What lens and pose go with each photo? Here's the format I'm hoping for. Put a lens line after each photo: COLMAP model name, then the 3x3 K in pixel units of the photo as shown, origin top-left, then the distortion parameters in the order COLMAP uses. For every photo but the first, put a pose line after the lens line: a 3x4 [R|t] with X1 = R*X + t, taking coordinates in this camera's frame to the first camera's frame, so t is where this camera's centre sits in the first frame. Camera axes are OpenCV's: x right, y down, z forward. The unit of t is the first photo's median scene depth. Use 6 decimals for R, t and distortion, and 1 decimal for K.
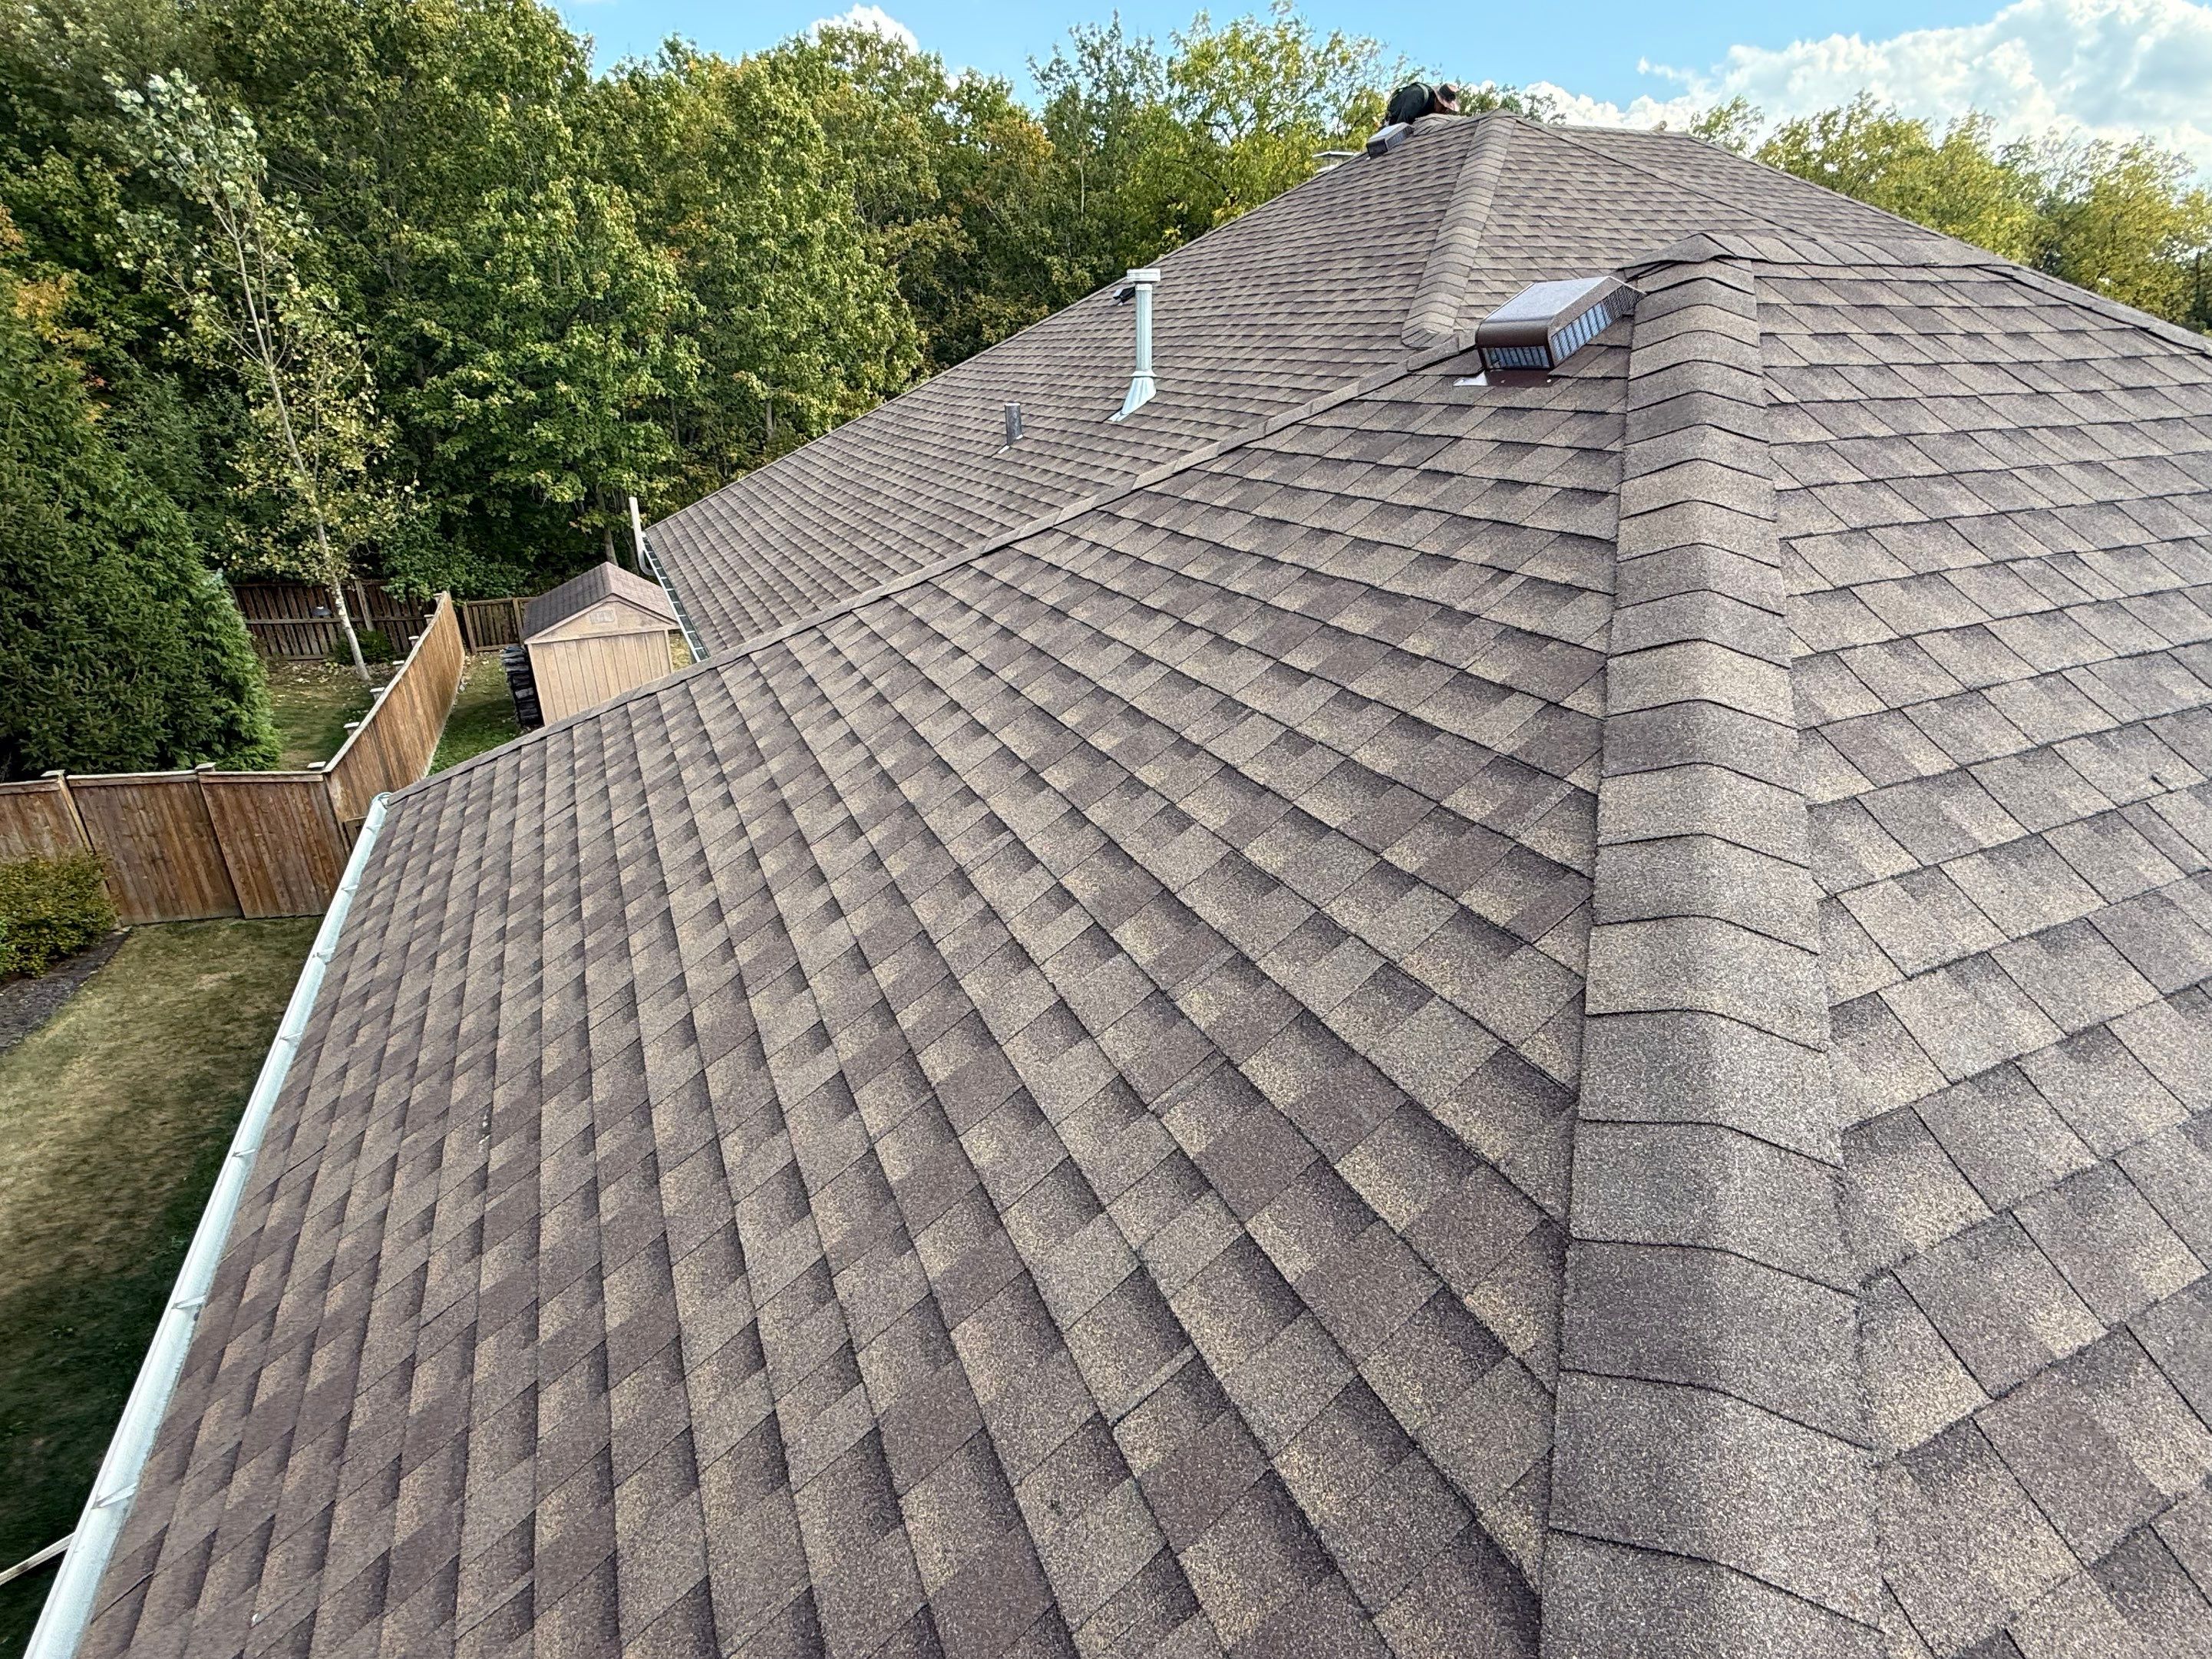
lens RADIAL K [[1127.0, 0, 1106.0], [0, 1127.0, 829.5], [0, 0, 1]] dist [0.001702, -0.001733]
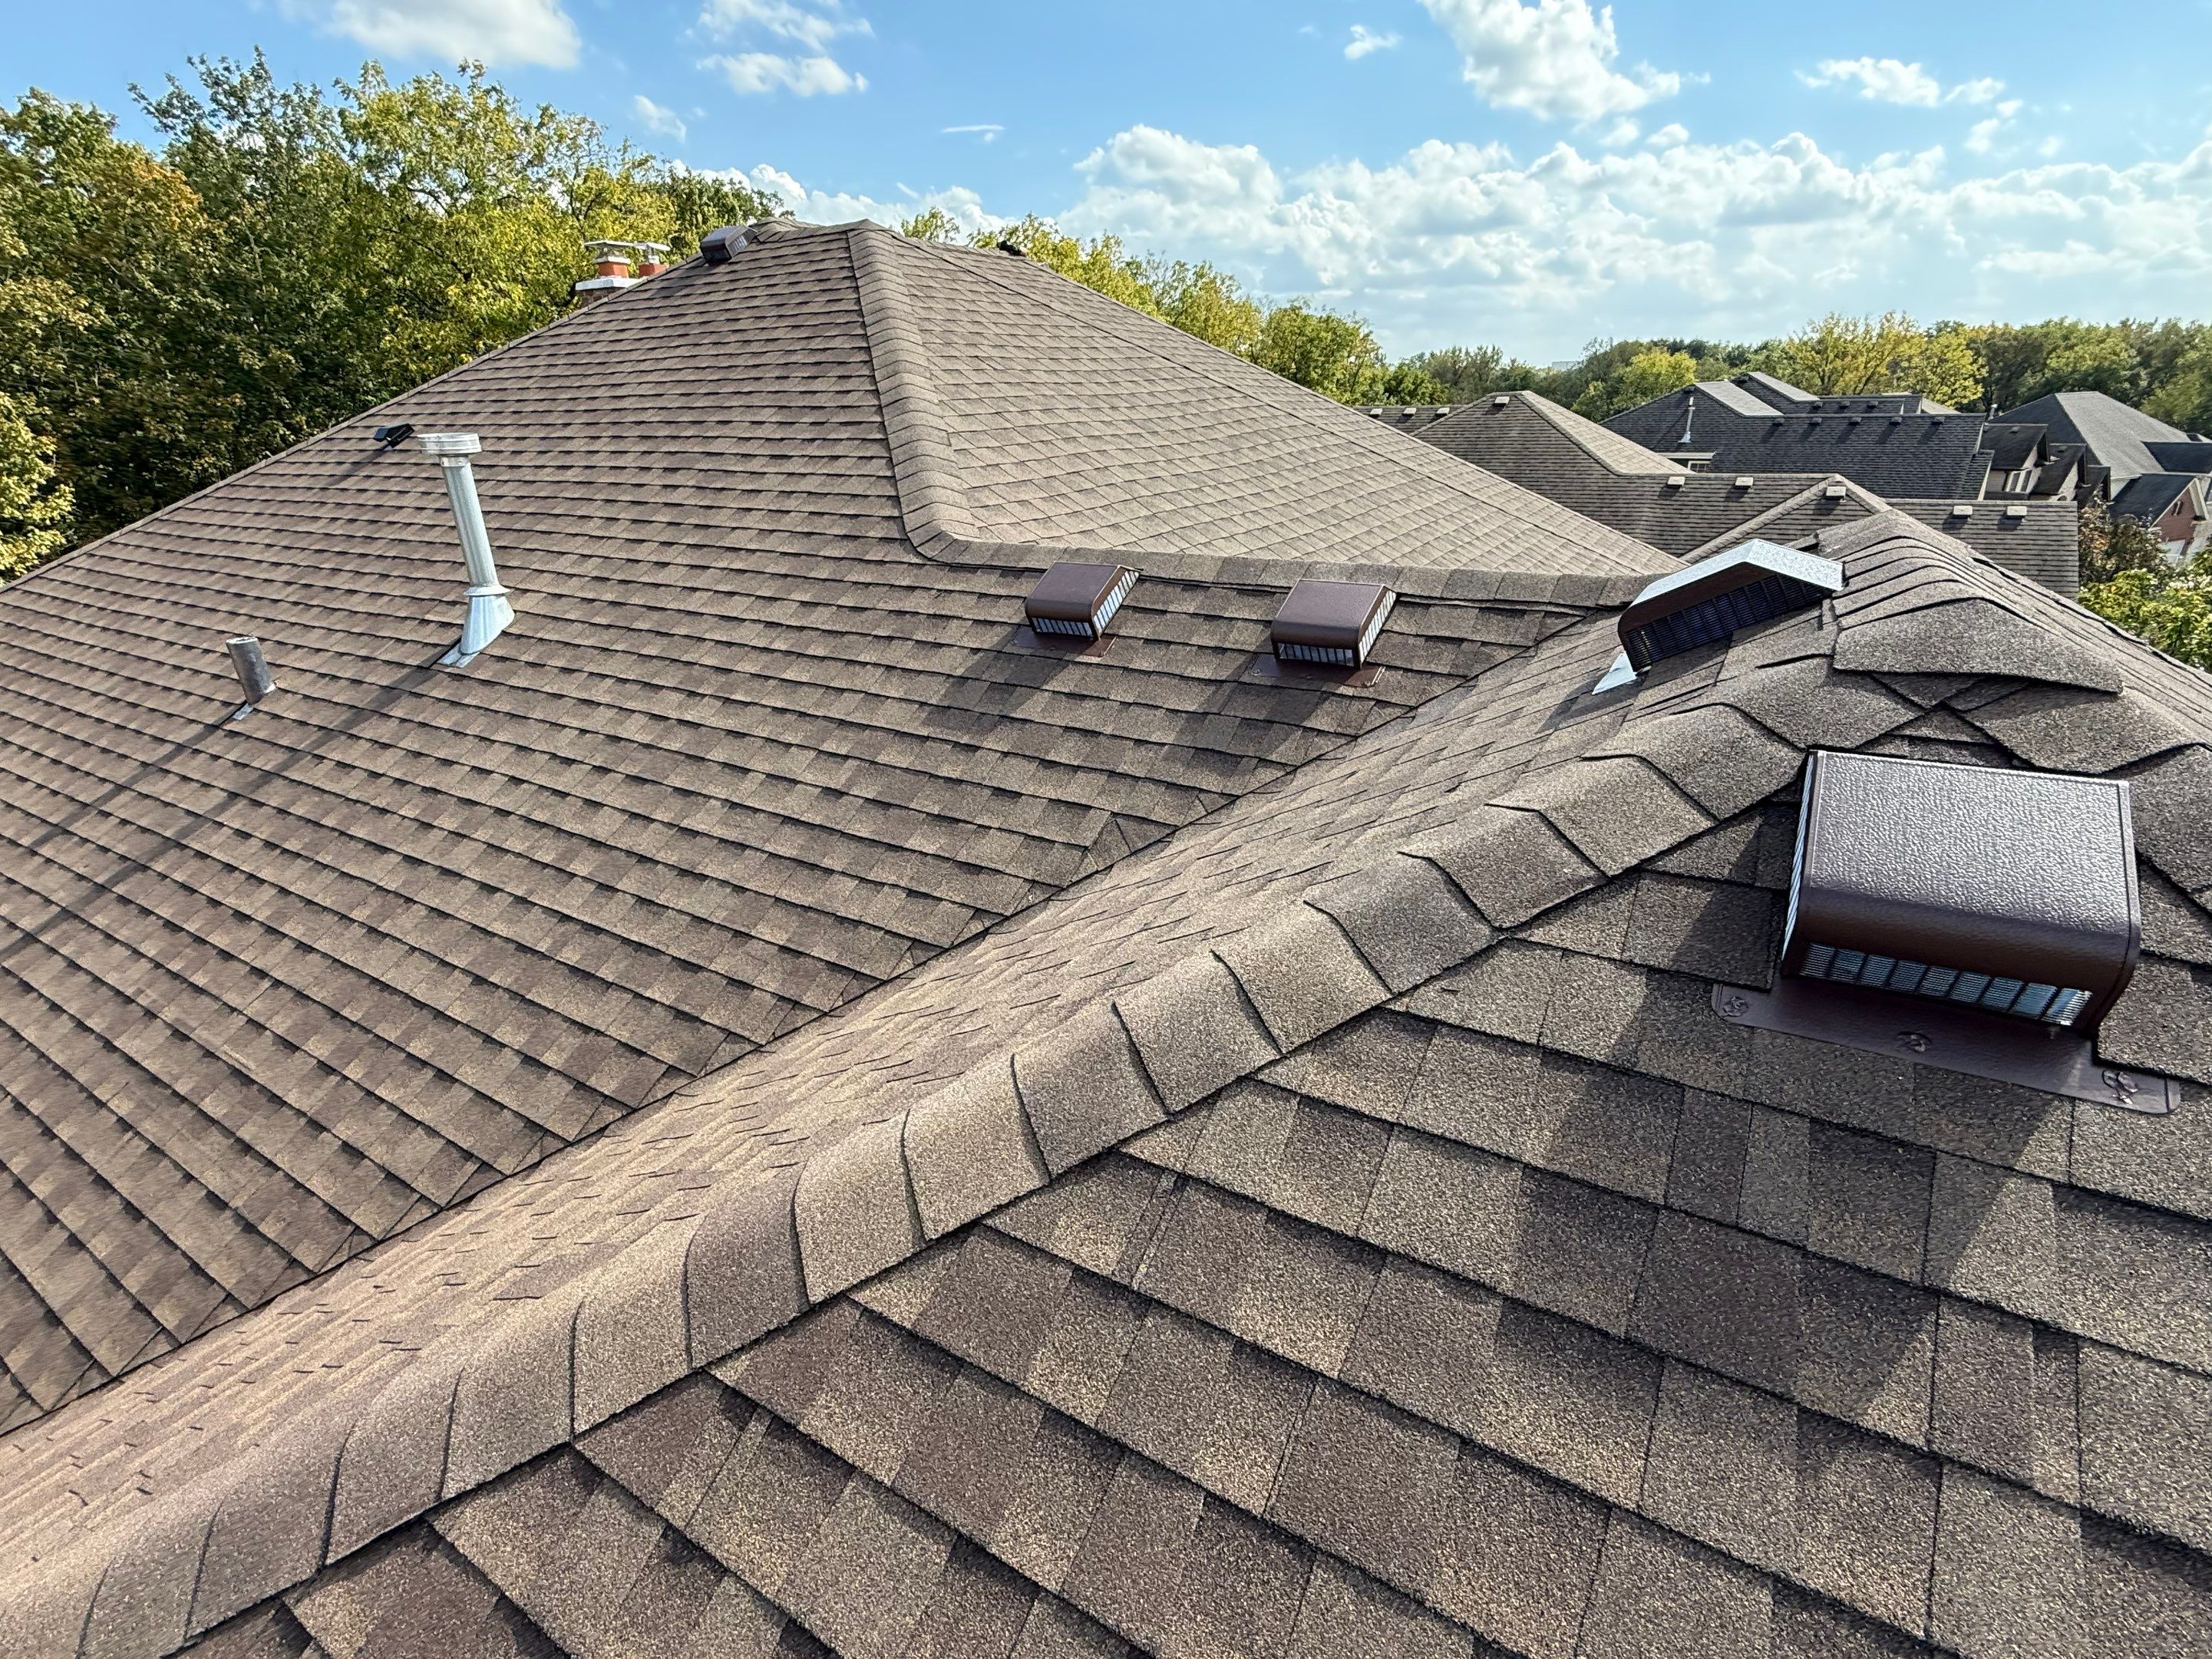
lens RADIAL K [[1047.5, 0, 1106.0], [0, 1047.5, 829.5], [0, 0, 1]] dist [-0.001110, -0.000182]
pose [[0.822905, -0.225147, 0.521667, -0.012356], [0.239039, 0.970117, 0.041623, -0.142666], [-0.515449, 0.090447, 0.852133, 0.214693]]
